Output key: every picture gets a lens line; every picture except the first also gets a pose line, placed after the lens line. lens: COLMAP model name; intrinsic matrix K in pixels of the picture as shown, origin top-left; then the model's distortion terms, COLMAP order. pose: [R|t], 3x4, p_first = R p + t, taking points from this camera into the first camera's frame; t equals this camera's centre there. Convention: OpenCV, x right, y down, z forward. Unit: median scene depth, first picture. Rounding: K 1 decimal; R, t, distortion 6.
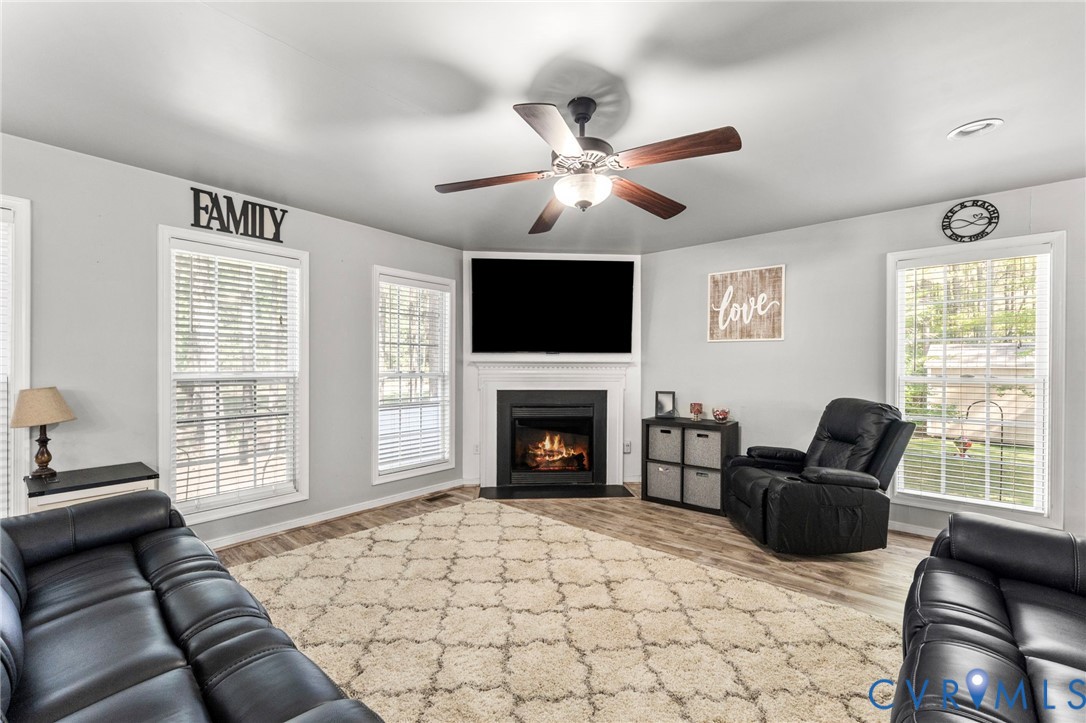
lens RADIAL K [[447.6, 0, 540.9], [0, 447.6, 369.1], [0, 0, 1]] dist [-0.001068, -0.000284]
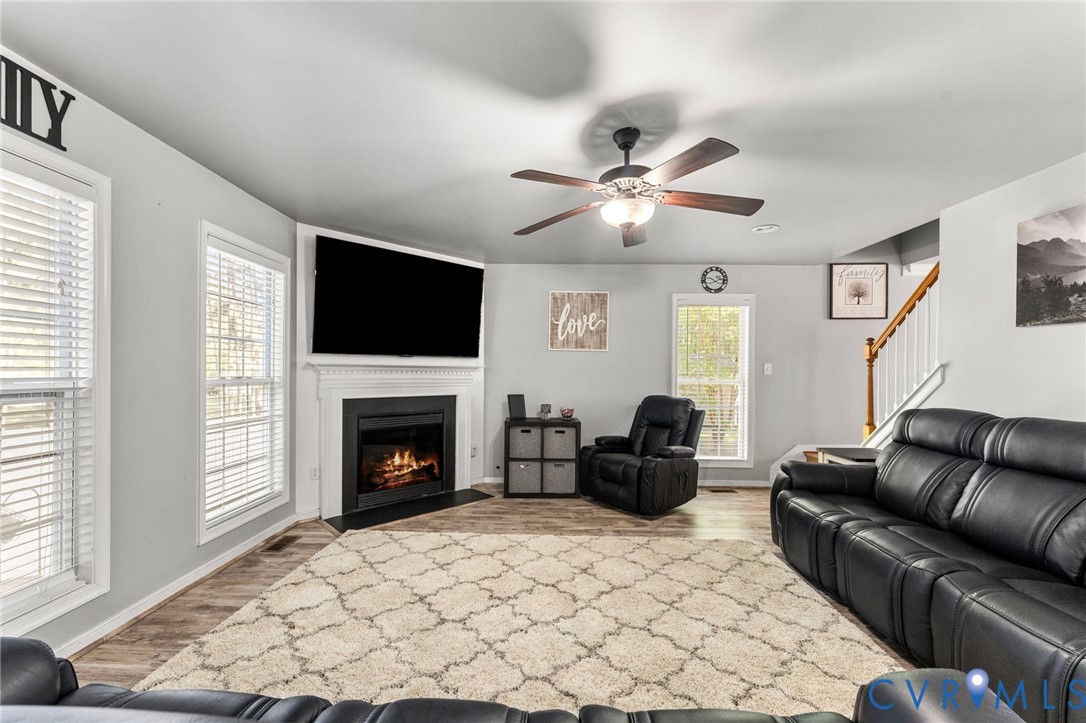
lens RADIAL K [[440.8, 0, 542.0], [0, 440.8, 374.0], [0, 0, 1]] dist [-0.000132, -0.000298]
pose [[0.769775, 0.000653, 0.638315, -0.399041], [-0.002414, 0.999995, 0.001889, -0.002137], [-0.638311, -0.002995, 0.769773, 0.157931]]
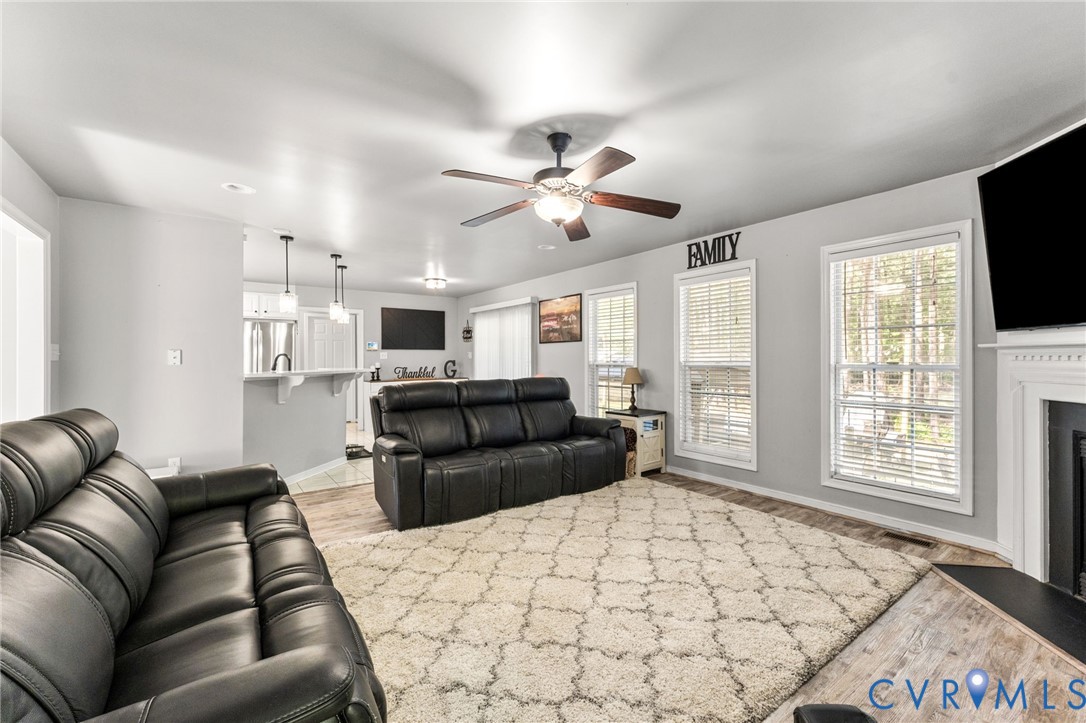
lens RADIAL K [[452.0, 0, 540.0], [0, 452.0, 357.3], [0, 0, 1]] dist [0.000290, 0.000030]
pose [[-0.243213, -0.003518, -0.969967, 0.670492], [-0.001424, 0.999994, -0.003269, -0.000725], [0.969972, 0.000586, -0.243216, 0.656739]]
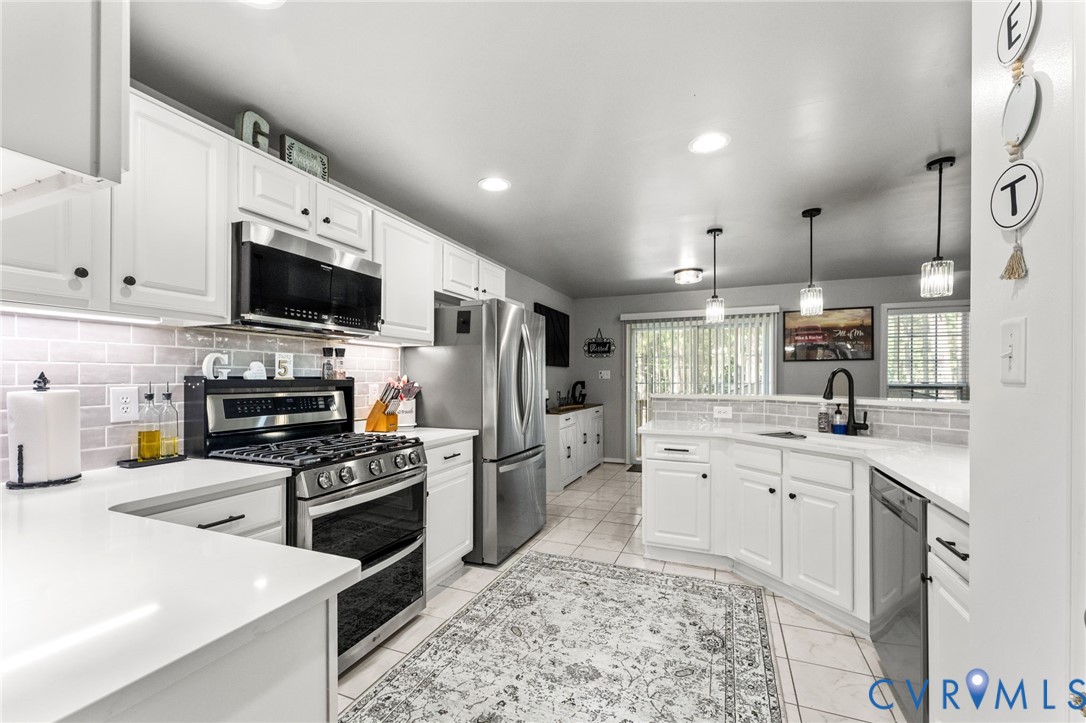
lens RADIAL K [[451.0, 0, 537.6], [0, 451.0, 377.3], [0, 0, 1]] dist [0.001522, 0.000061]
pose [[0.296659, -0.005937, -0.954965, 0.159542], [-0.002426, 0.999973, -0.006970, 0.004639], [0.954980, 0.004384, 0.296637, -0.974972]]
